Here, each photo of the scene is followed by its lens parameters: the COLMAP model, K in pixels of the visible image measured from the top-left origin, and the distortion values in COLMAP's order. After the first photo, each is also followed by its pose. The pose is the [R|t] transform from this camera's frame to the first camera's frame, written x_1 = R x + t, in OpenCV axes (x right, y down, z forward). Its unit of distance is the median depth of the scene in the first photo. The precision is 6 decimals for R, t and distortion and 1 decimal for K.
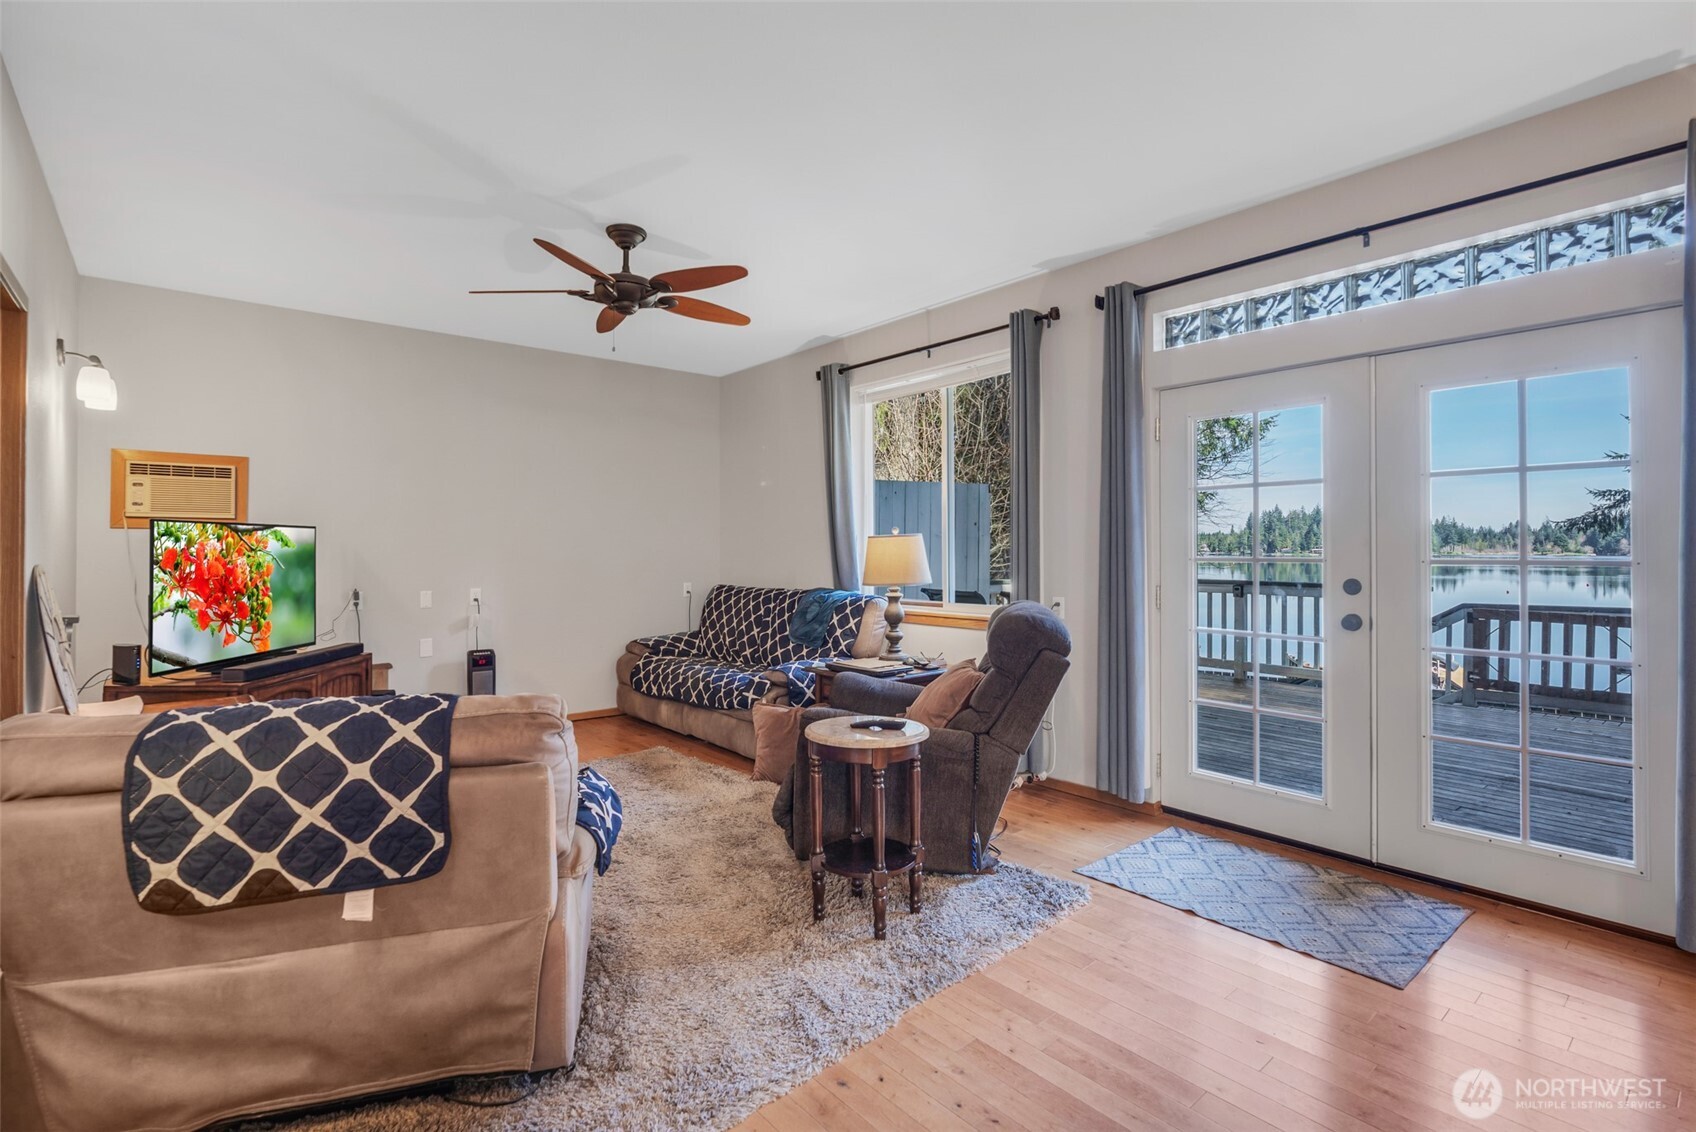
lens RADIAL K [[794.8, 0, 845.6], [0, 794.8, 543.7], [0, 0, 1]] dist [-0.003430, 0.000890]
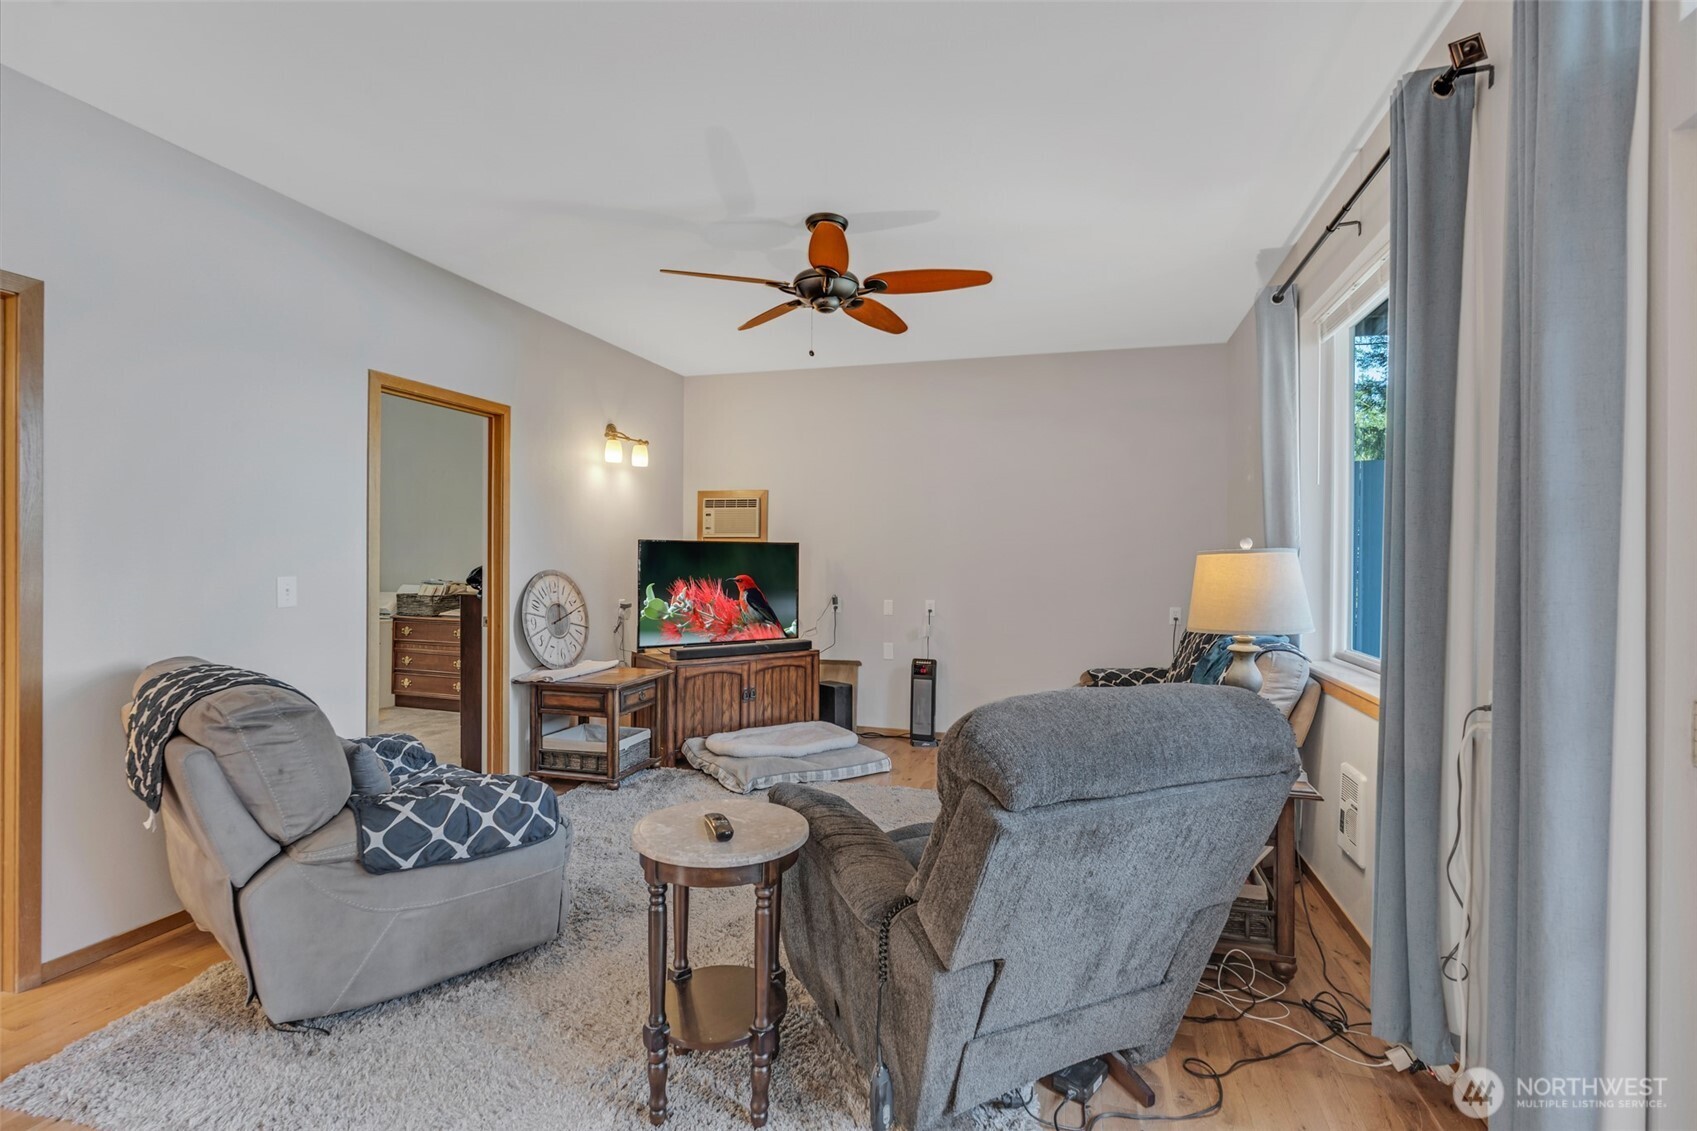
lens RADIAL K [[768.3, 0, 845.8], [0, 768.3, 561.0], [0, 0, 1]] dist [-0.003283, 0.000274]
pose [[0.542083, 0.013105, -0.840223, 0.499853], [-0.005521, 0.999912, 0.012034, -0.010717], [0.840307, -0.001885, 0.542108, 0.544232]]
